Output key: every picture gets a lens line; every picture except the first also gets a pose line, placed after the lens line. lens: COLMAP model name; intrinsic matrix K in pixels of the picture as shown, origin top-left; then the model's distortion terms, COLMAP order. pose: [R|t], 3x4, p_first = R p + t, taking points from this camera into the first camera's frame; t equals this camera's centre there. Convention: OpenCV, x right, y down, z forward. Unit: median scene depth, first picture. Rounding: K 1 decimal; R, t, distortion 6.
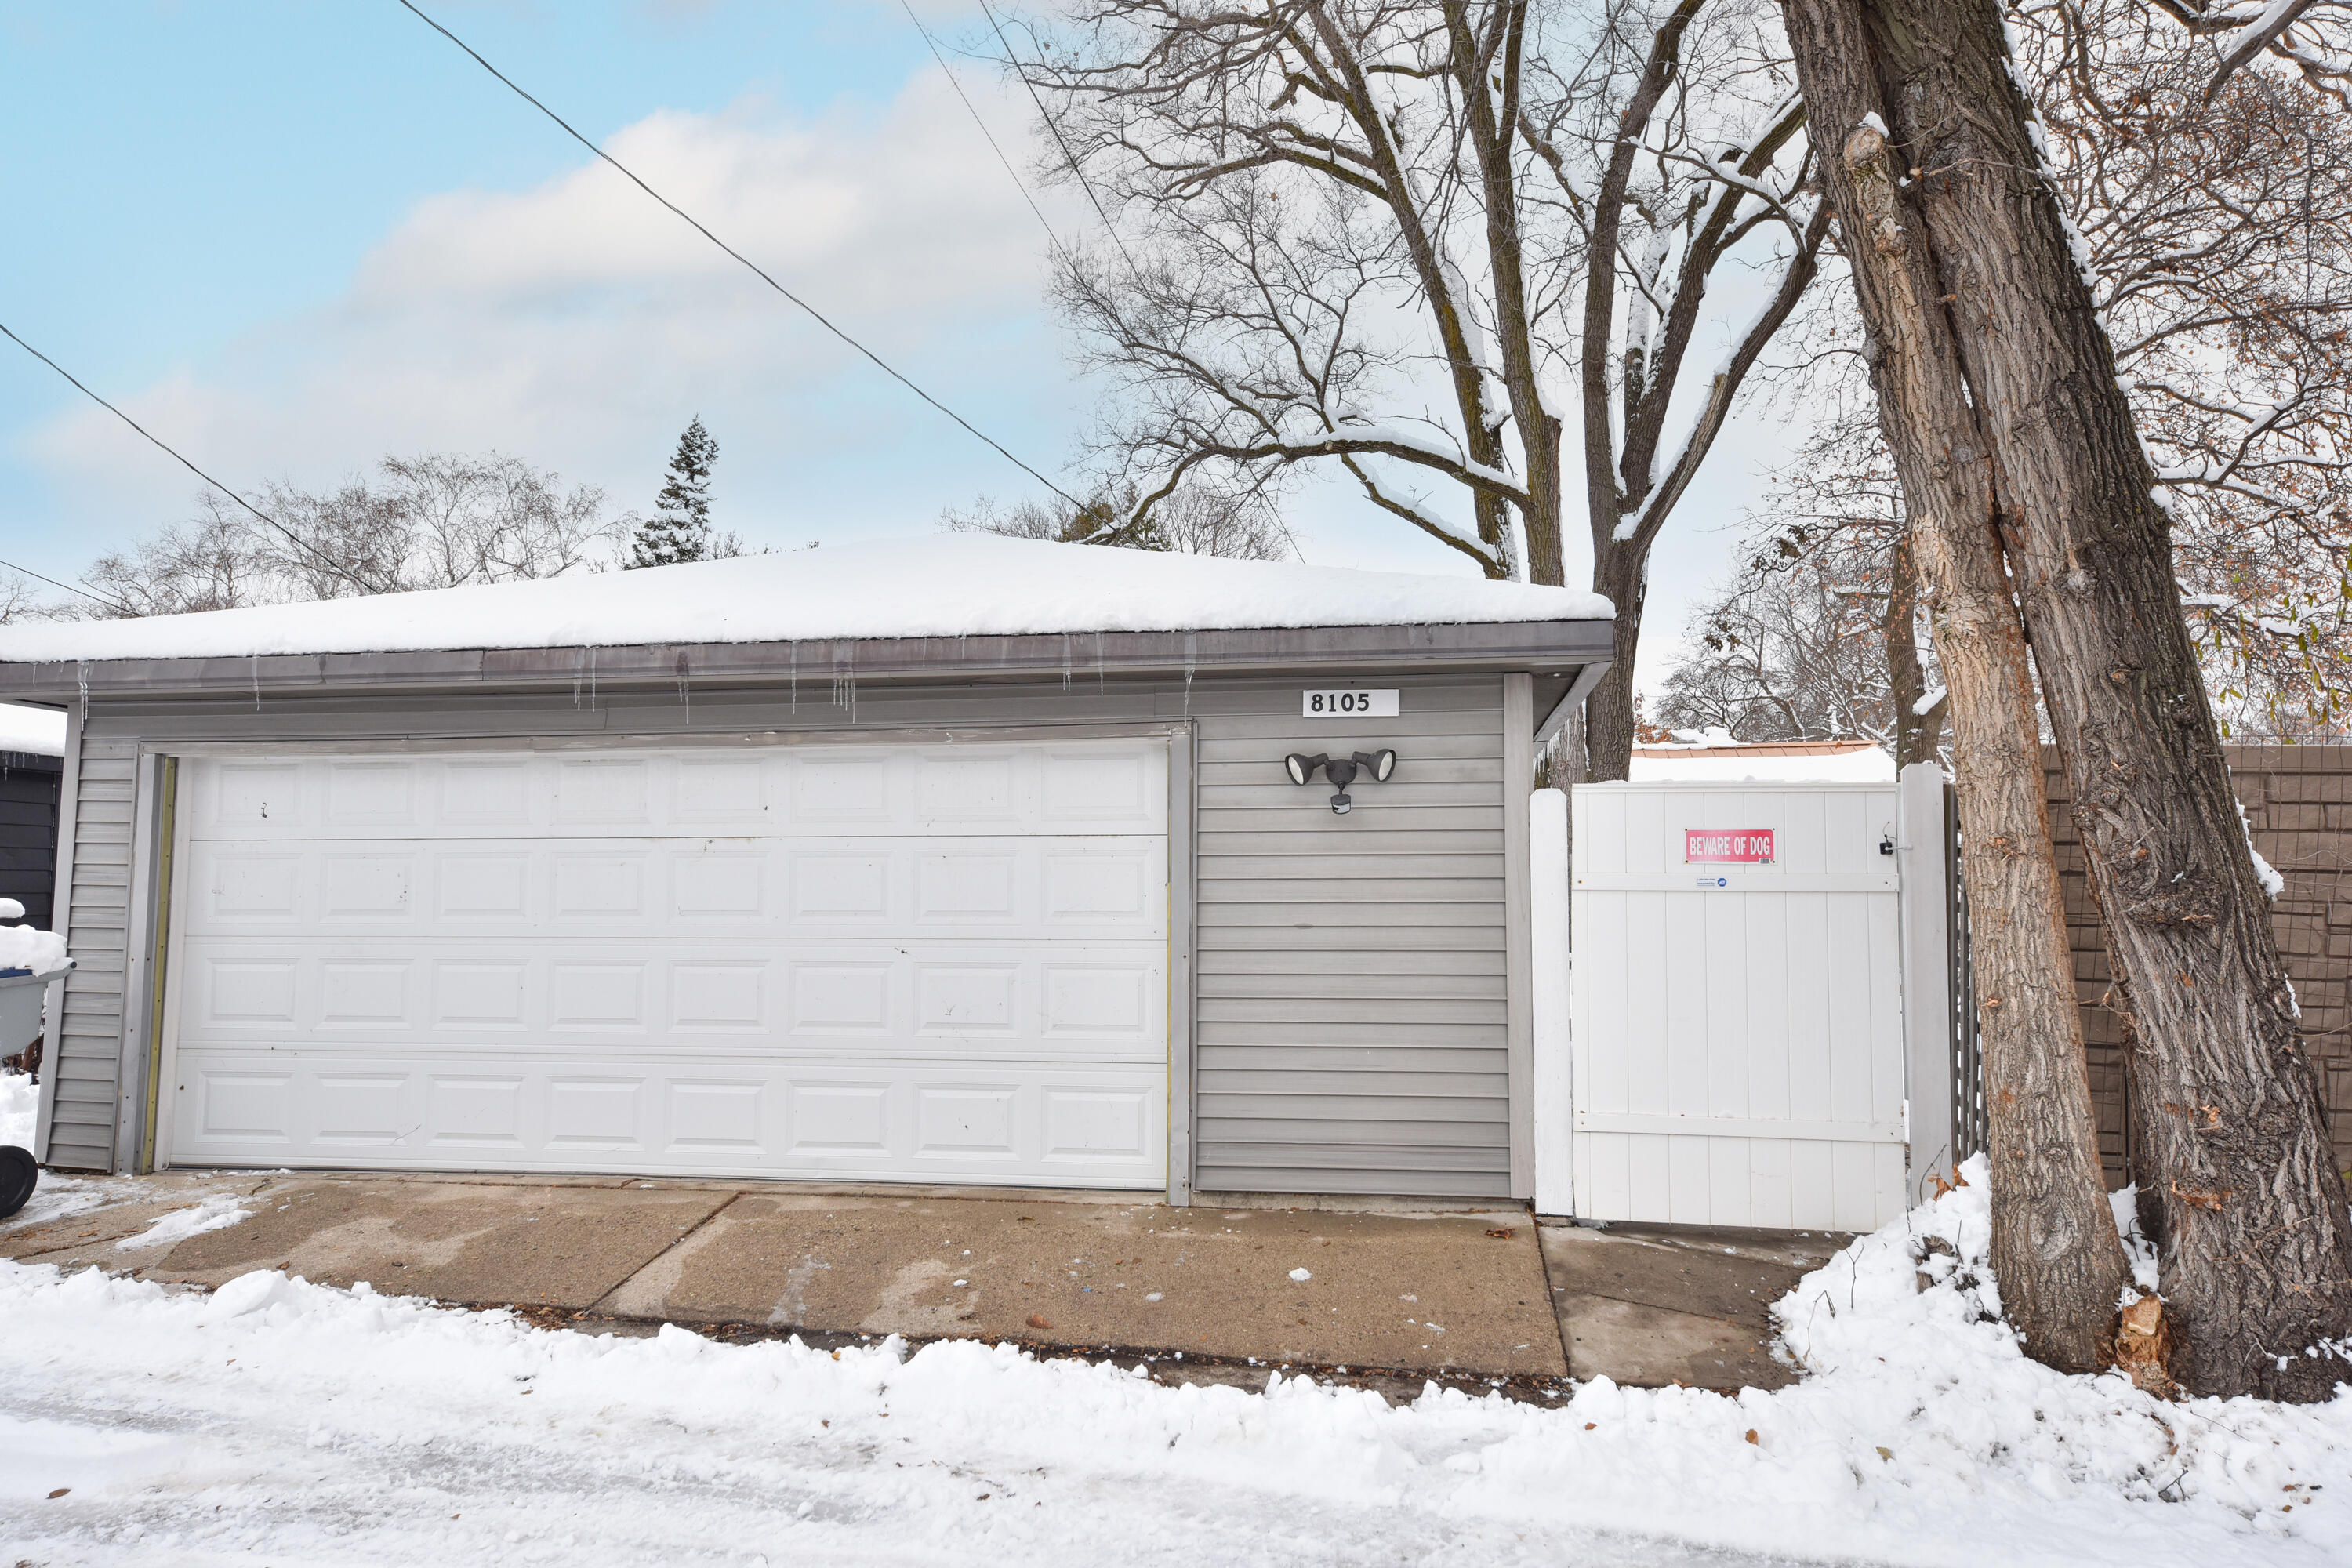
lens RADIAL K [[1579.0, 0, 1170.6], [0, 1579.0, 781.8], [0, 0, 1]] dist [0.026319, 0.002767]
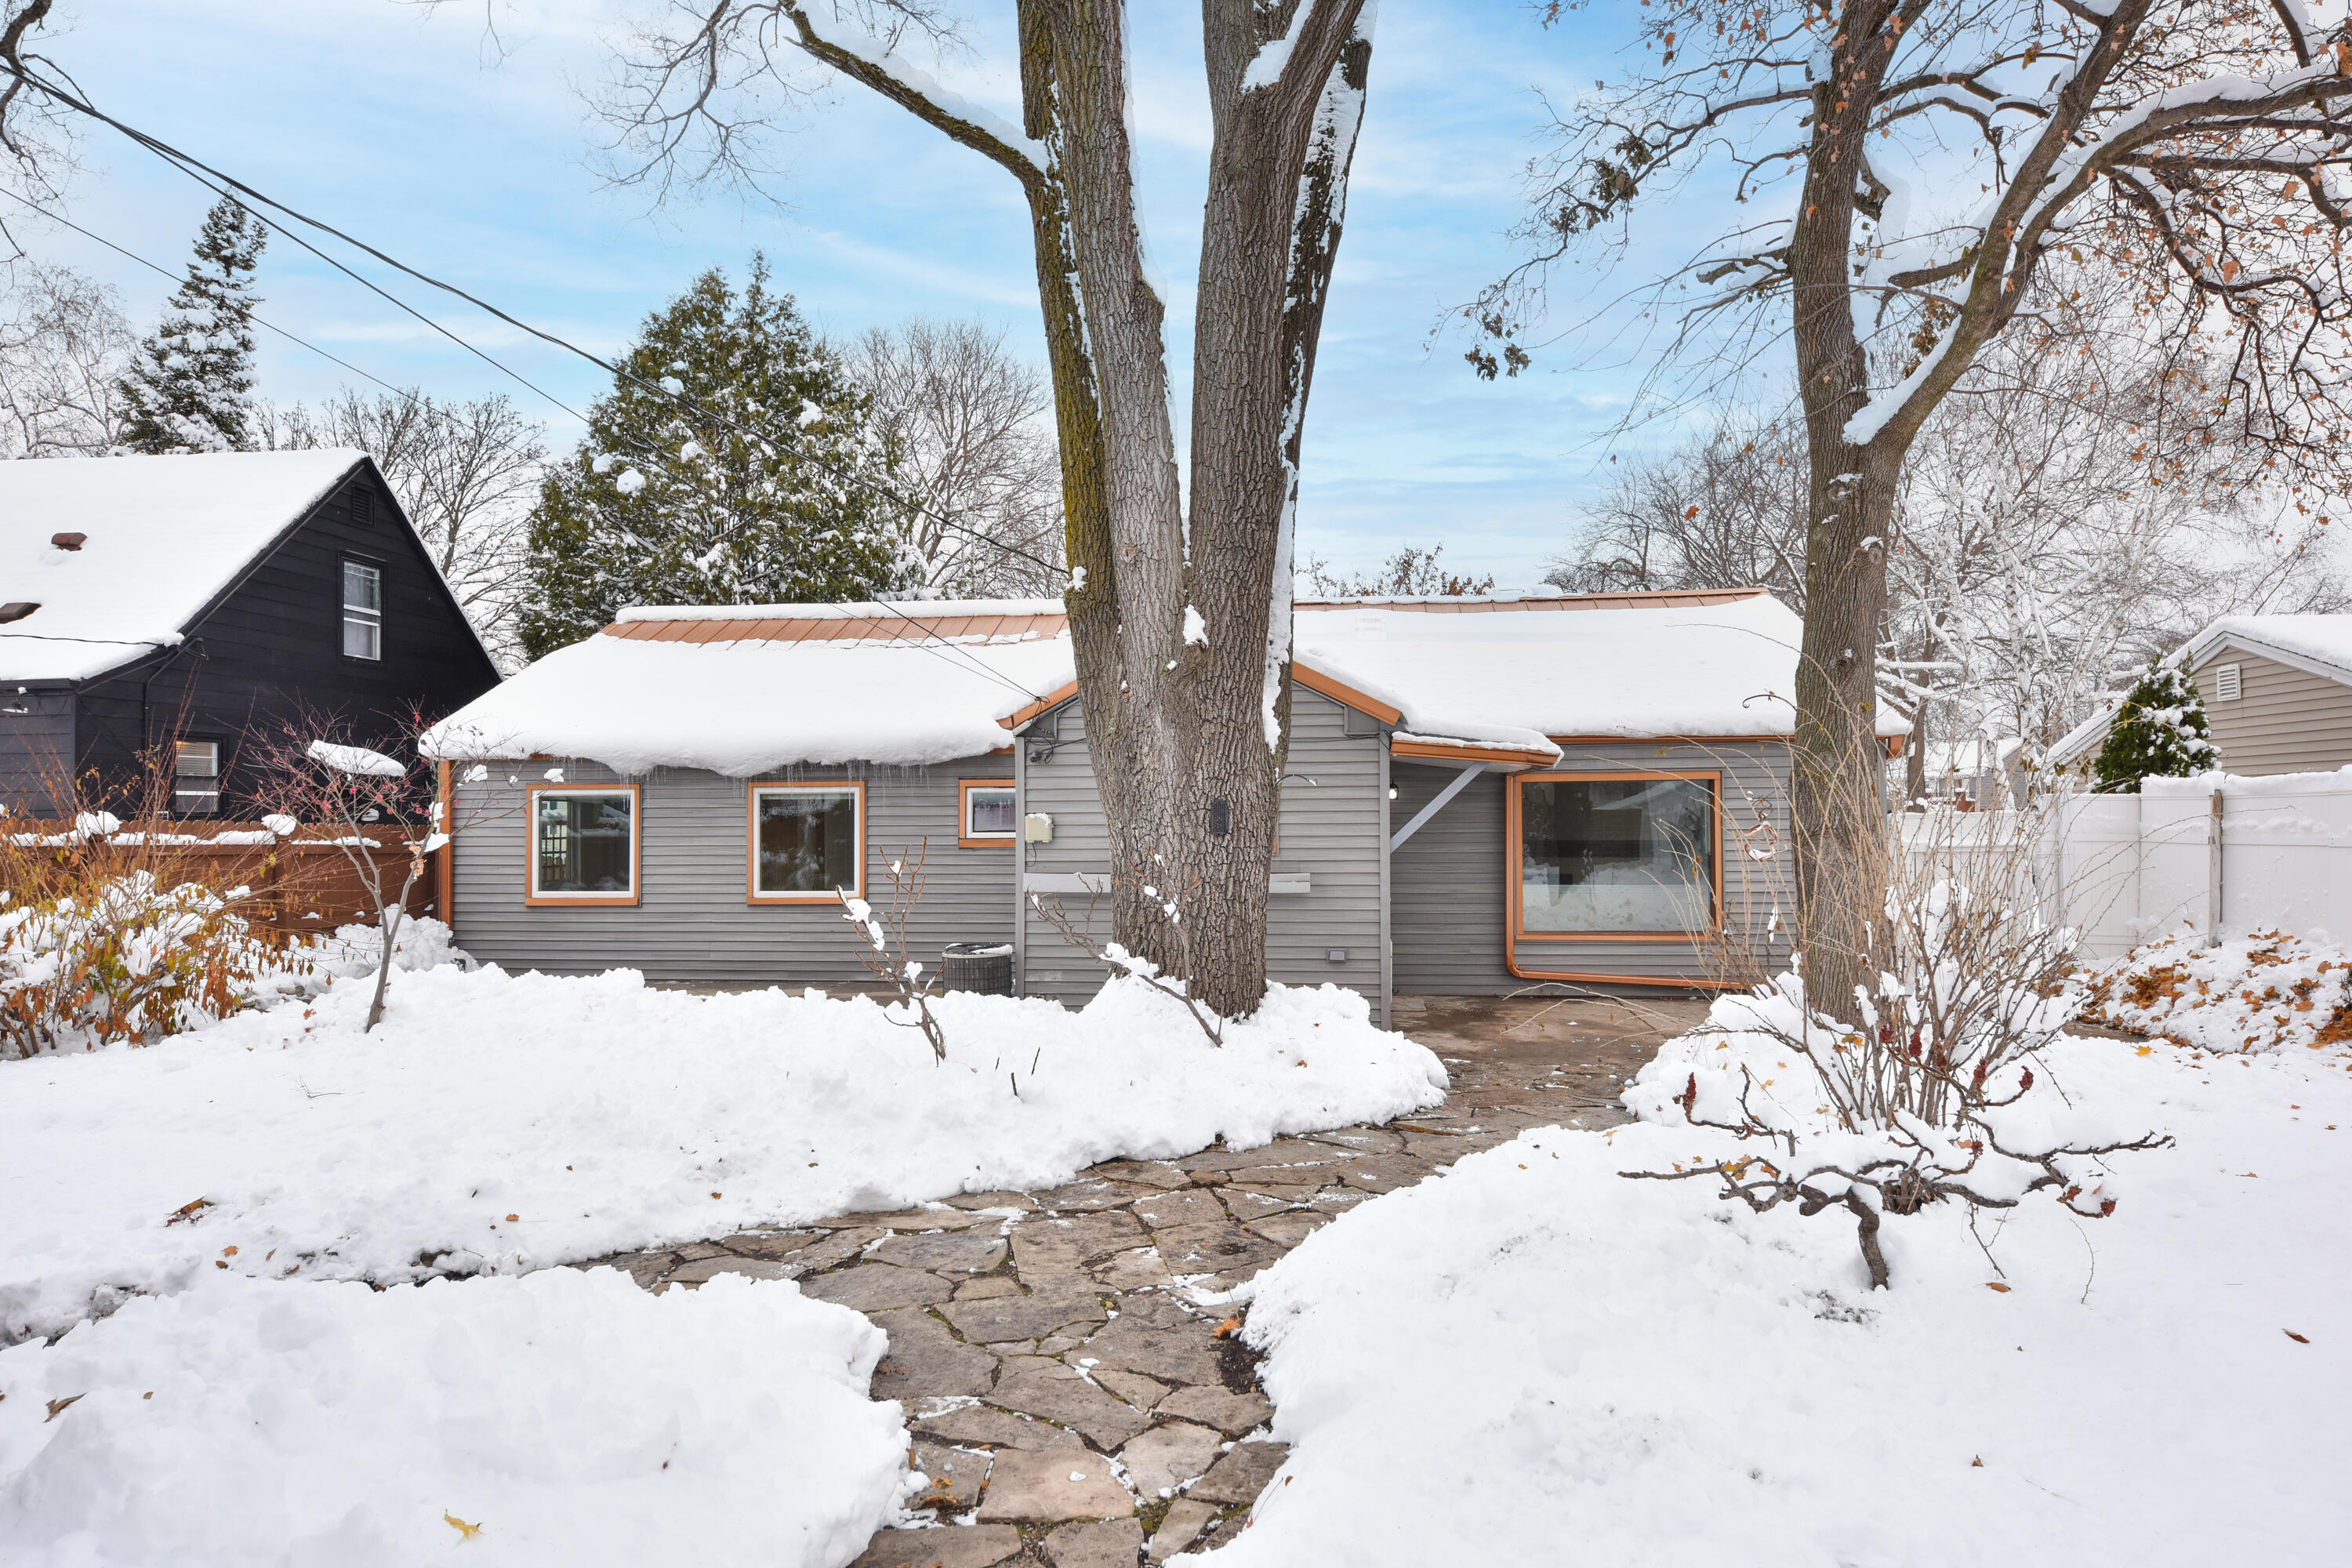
lens RADIAL K [[1464.3, 0, 1177.7], [0, 1464.3, 792.2], [0, 0, 1]] dist [0.003085, 0.000362]
pose [[0.999286, -0.001560, 0.037754, 0.220195], [-0.000423, 0.998622, 0.052475, 0.034143], [-0.037784, -0.052454, 0.997908, 0.494109]]
